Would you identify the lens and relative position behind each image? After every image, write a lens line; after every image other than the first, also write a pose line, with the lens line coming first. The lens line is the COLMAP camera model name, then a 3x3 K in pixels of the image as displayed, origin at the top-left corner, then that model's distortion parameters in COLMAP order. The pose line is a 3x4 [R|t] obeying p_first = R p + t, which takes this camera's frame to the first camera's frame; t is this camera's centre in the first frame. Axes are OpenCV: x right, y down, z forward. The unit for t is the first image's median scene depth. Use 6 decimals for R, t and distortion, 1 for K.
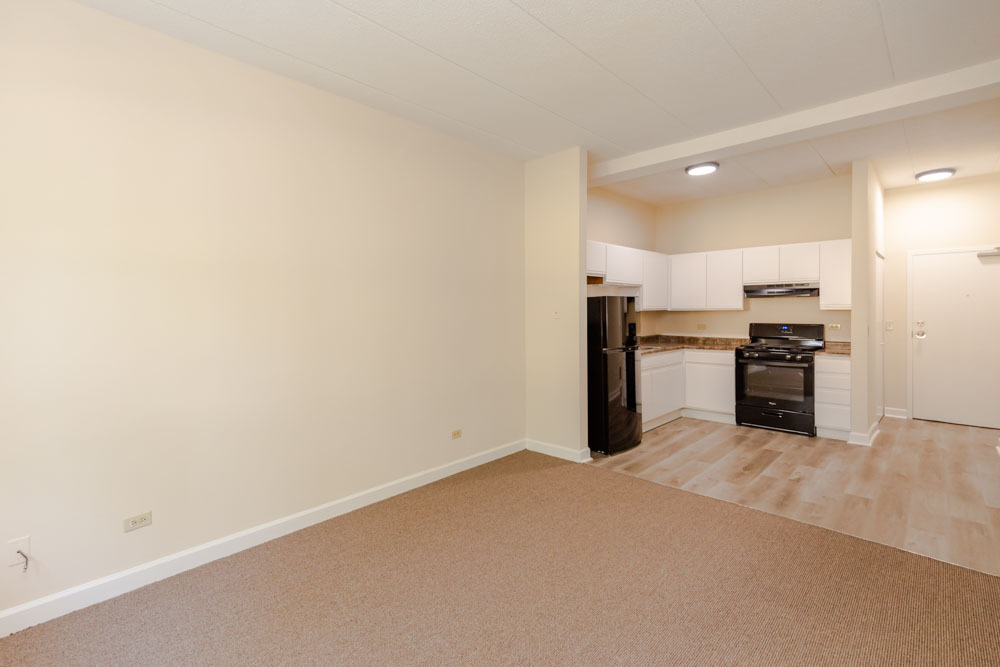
lens RADIAL K [[445.5, 0, 497.5], [0, 445.5, 322.5], [0, 0, 1]] dist [-0.000885, -0.000211]
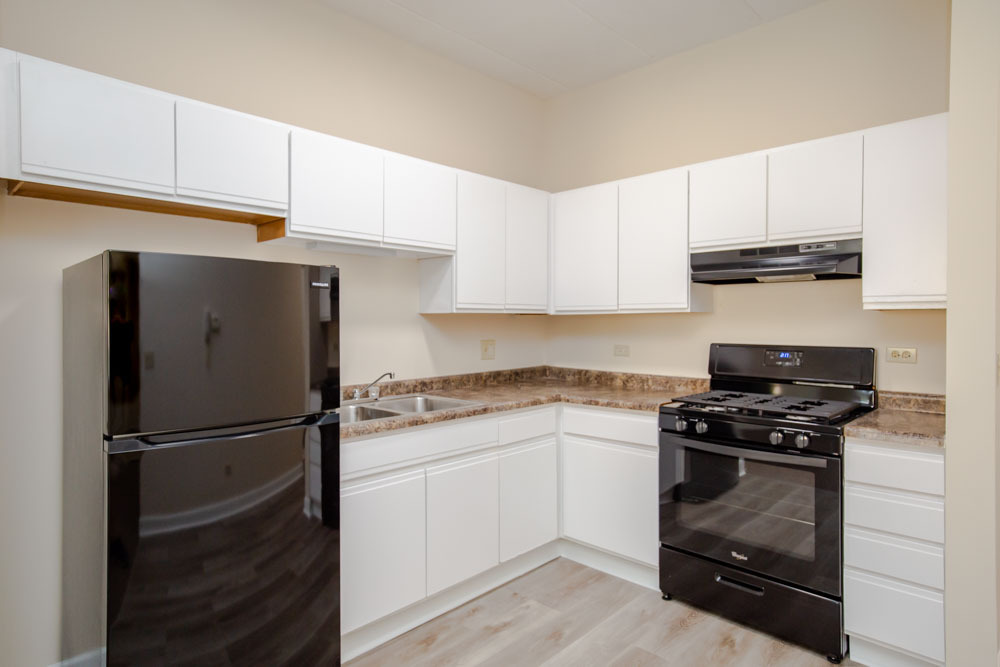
lens RADIAL K [[580.3, 0, 500.0], [0, 580.3, 333.5], [0, 0, 1]] dist [-0.000370, 0.000541]
pose [[0.999860, 0.004645, 0.016063, 0.378661], [-0.004555, 0.999974, -0.005629, -0.004304], [-0.016088, 0.005555, 0.999855, 0.476161]]
